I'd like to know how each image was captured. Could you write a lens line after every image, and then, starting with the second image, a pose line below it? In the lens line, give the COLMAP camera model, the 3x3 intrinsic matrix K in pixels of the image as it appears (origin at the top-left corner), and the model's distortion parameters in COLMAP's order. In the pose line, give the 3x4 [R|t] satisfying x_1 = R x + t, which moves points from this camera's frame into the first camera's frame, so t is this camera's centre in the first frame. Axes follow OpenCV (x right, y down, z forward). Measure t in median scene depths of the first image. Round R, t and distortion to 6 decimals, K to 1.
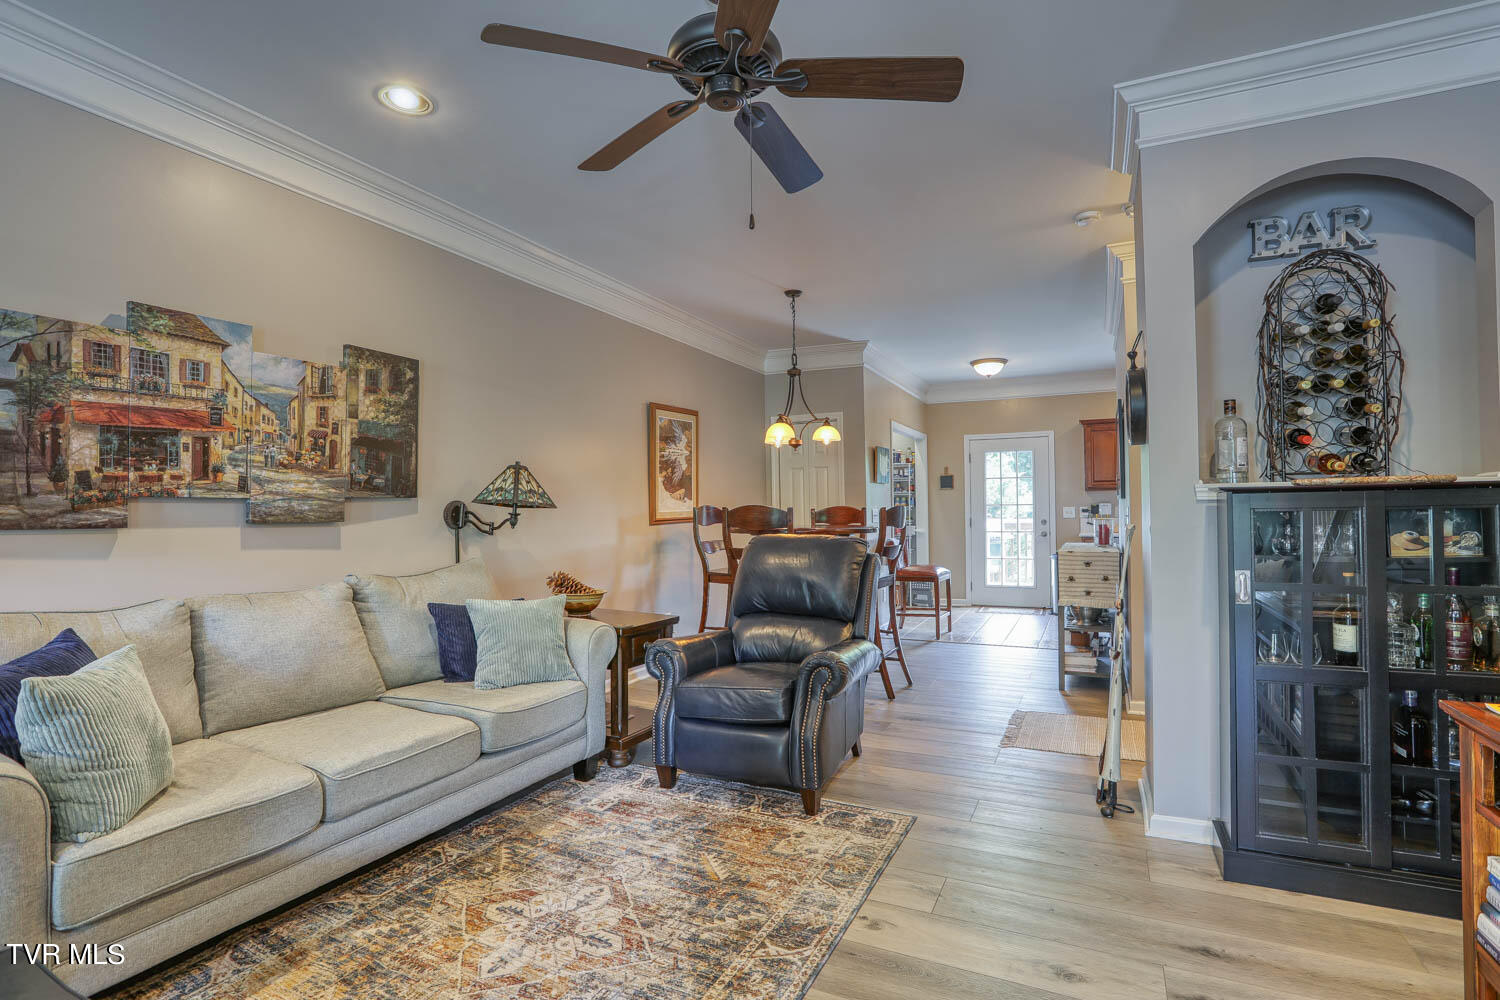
lens RADIAL K [[706.9, 0, 756.8], [0, 706.9, 502.5], [0, 0, 1]] dist [-0.050923, 0.017065]
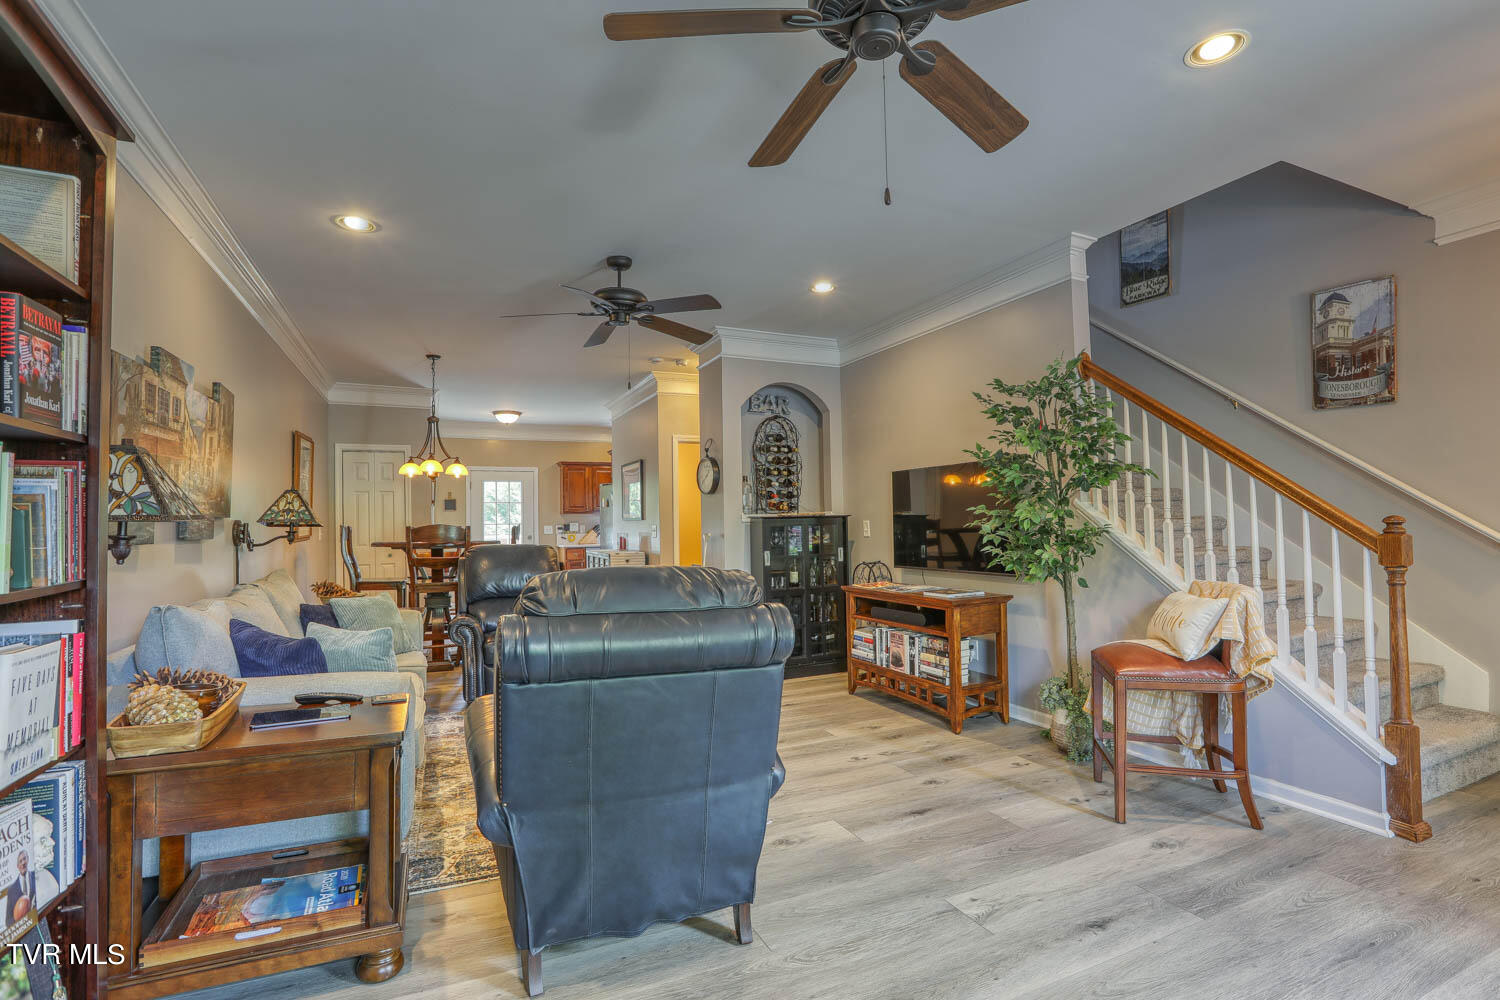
lens RADIAL K [[689.7, 0, 751.4], [0, 689.7, 502.4], [0, 0, 1]] dist [-0.067797, 0.016810]
pose [[0.643457, 0.022222, 0.765159, -0.691555], [-0.000457, 0.999590, -0.028646, -0.001367], [-0.765482, 0.018083, 0.643203, -0.296035]]
